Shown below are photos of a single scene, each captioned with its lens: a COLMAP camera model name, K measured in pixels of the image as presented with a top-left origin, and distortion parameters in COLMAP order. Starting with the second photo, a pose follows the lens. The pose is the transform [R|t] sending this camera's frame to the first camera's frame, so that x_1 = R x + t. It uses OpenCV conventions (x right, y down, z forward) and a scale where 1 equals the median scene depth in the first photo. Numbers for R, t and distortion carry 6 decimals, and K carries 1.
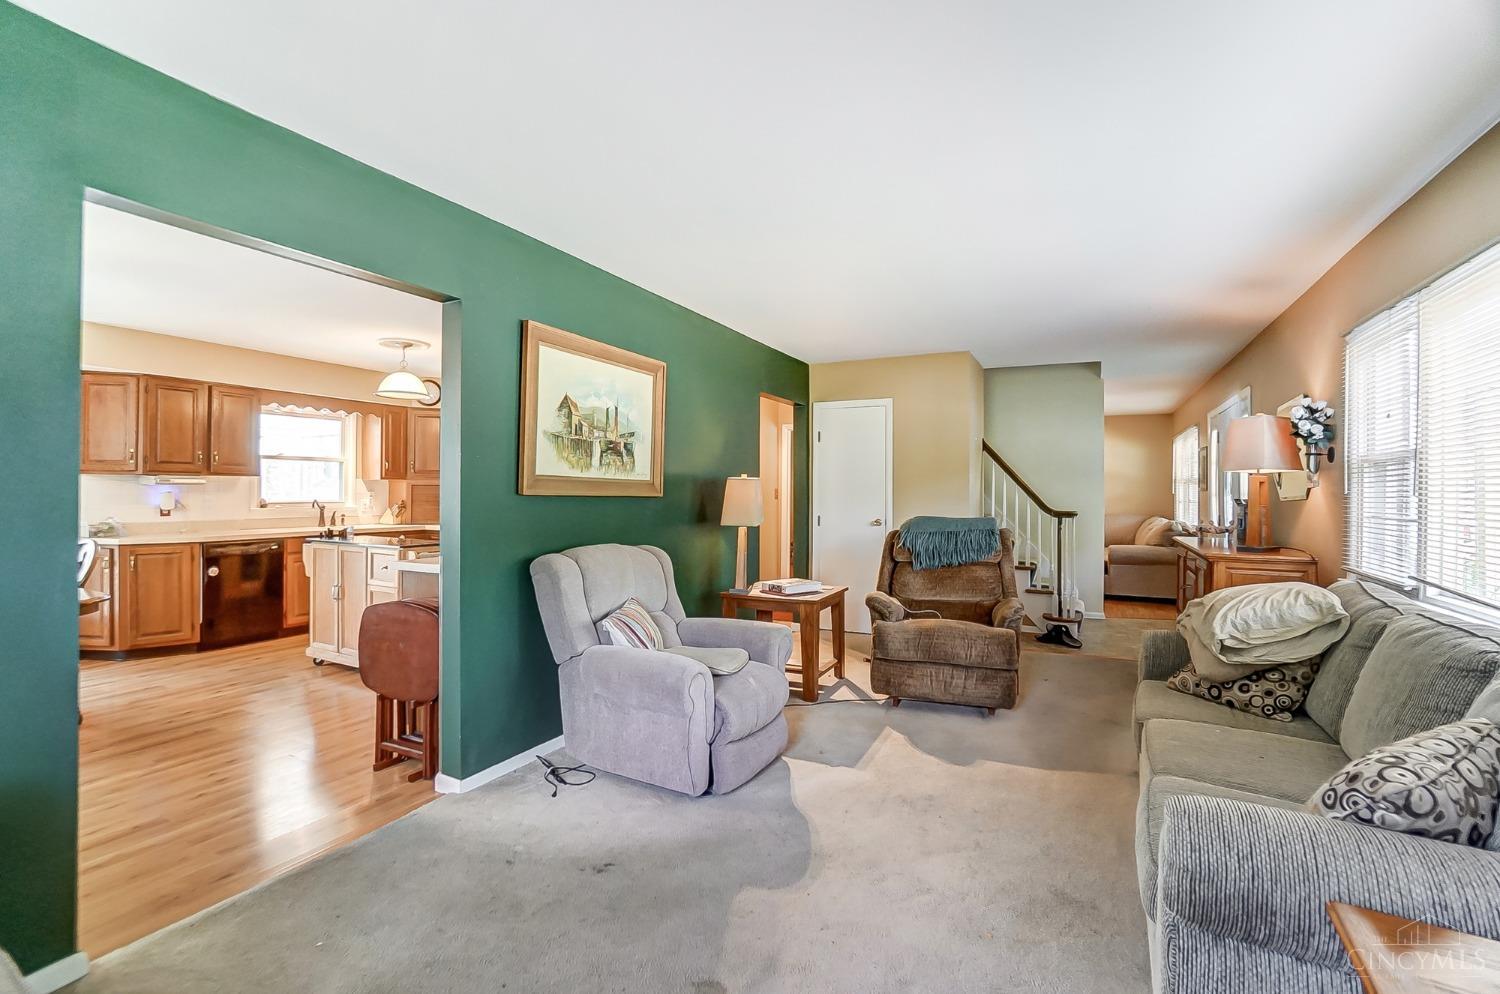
lens RADIAL K [[664.2, 0, 738.7], [0, 664.2, 489.7], [0, 0, 1]] dist [-0.063624, 0.017358]
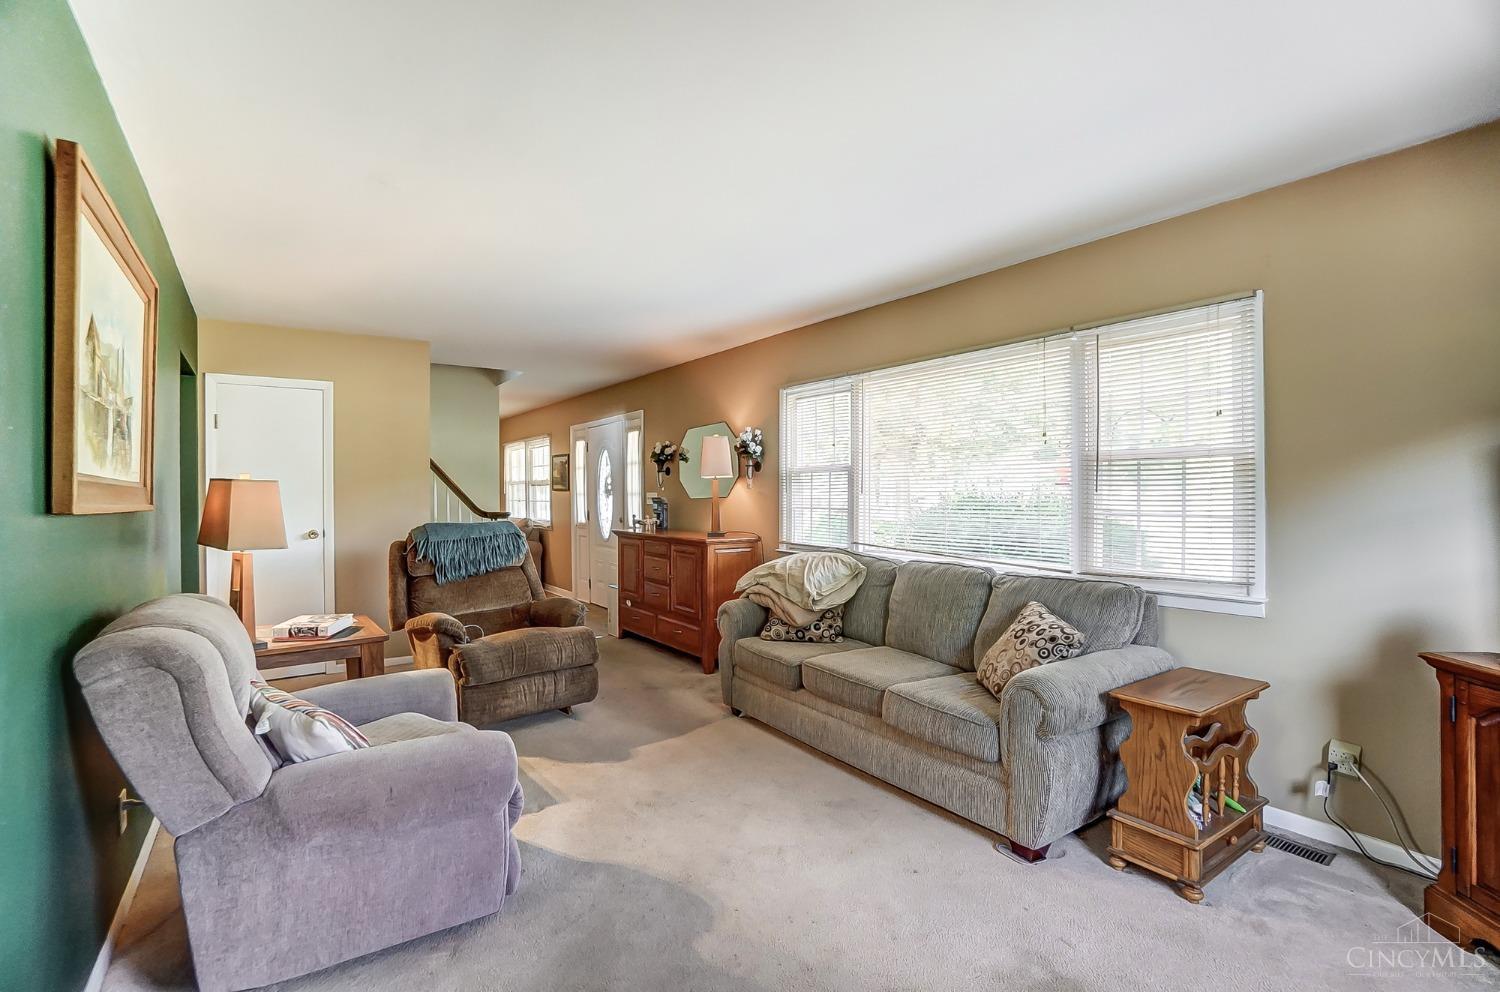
lens RADIAL K [[664.2, 0, 738.7], [0, 664.2, 488.7], [0, 0, 1]] dist [-0.063624, 0.017358]
pose [[0.462045, -0.006003, 0.886836, -0.513514], [0.006980, 0.999971, 0.003132, -0.009943], [-0.886829, 0.004743, 0.462073, 0.370350]]
